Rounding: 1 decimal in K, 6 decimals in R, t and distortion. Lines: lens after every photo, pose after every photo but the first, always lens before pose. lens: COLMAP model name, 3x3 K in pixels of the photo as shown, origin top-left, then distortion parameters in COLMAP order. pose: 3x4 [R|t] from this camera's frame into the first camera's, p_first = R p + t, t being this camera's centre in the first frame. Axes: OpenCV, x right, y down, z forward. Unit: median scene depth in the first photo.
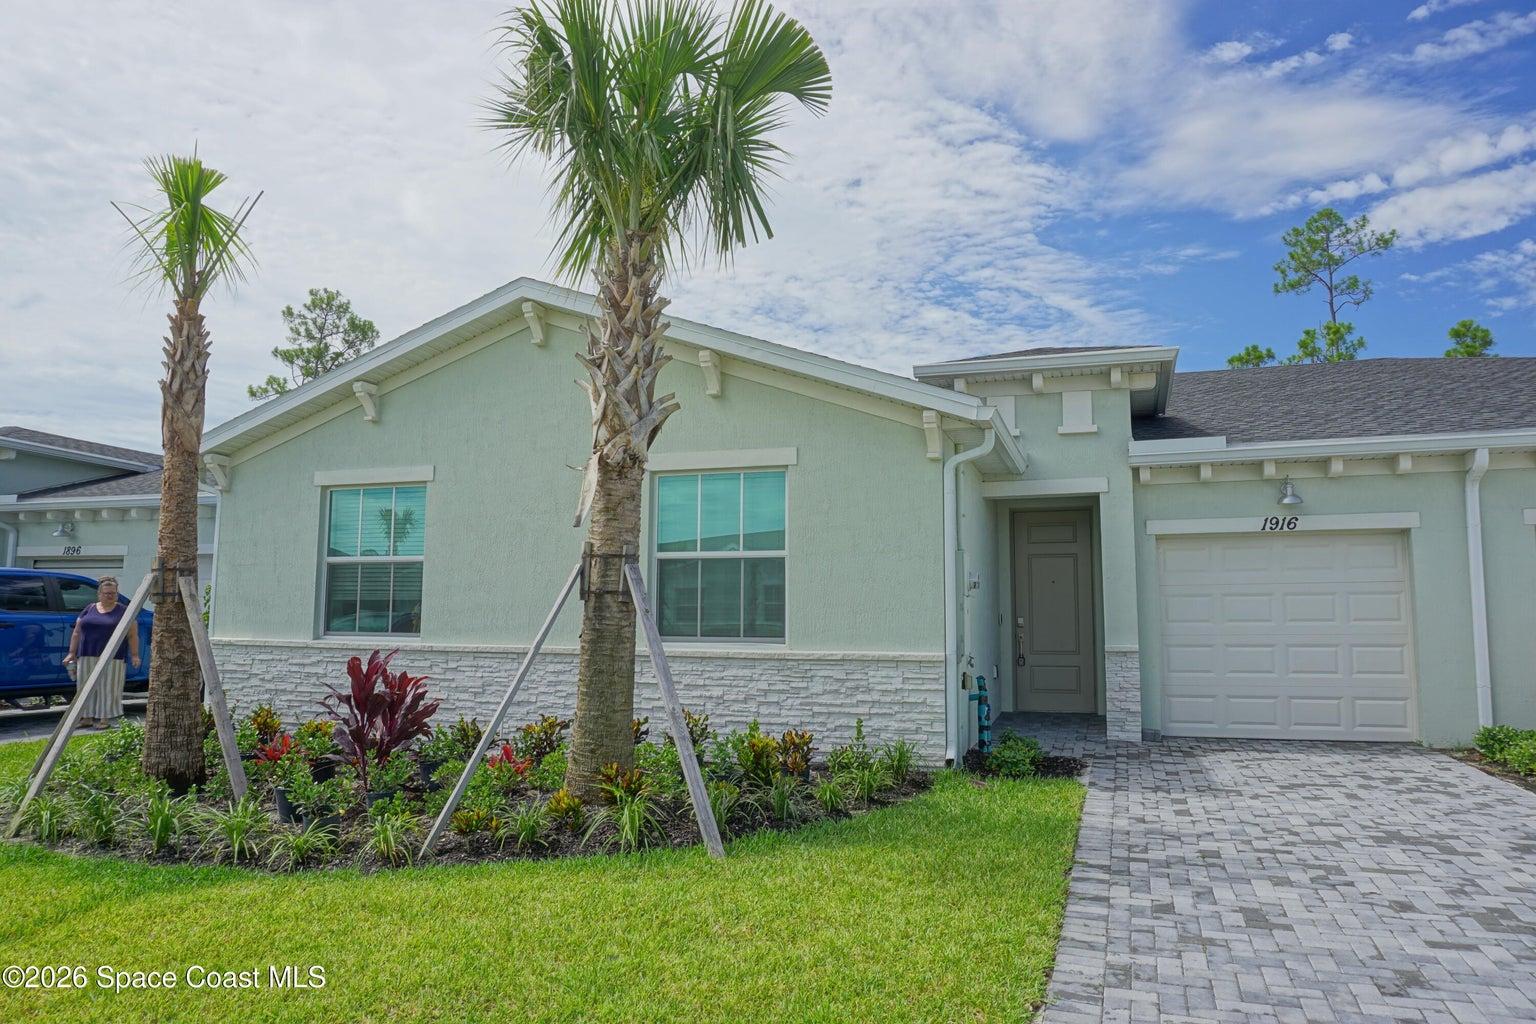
lens RADIAL K [[1024.9, 0, 760.8], [0, 1024.9, 513.8], [0, 0, 1]] dist [-0.046716, 0.037078]
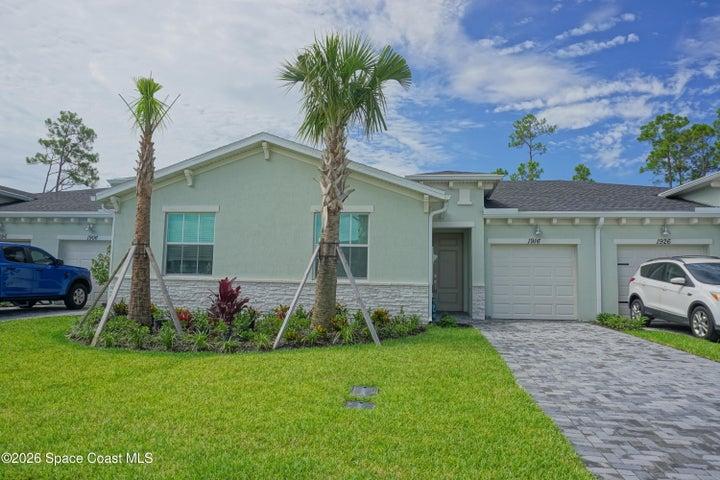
lens RADIAL K [[480.4, 0, 356.6], [0, 480.4, 240.9], [0, 0, 1]] dist [-0.046716, 0.037078]
pose [[0.981415, 0.032986, 0.189044, -0.212543], [-0.036128, 0.999260, 0.013196, 0.009705], [-0.188468, -0.019781, 0.981880, -0.189205]]
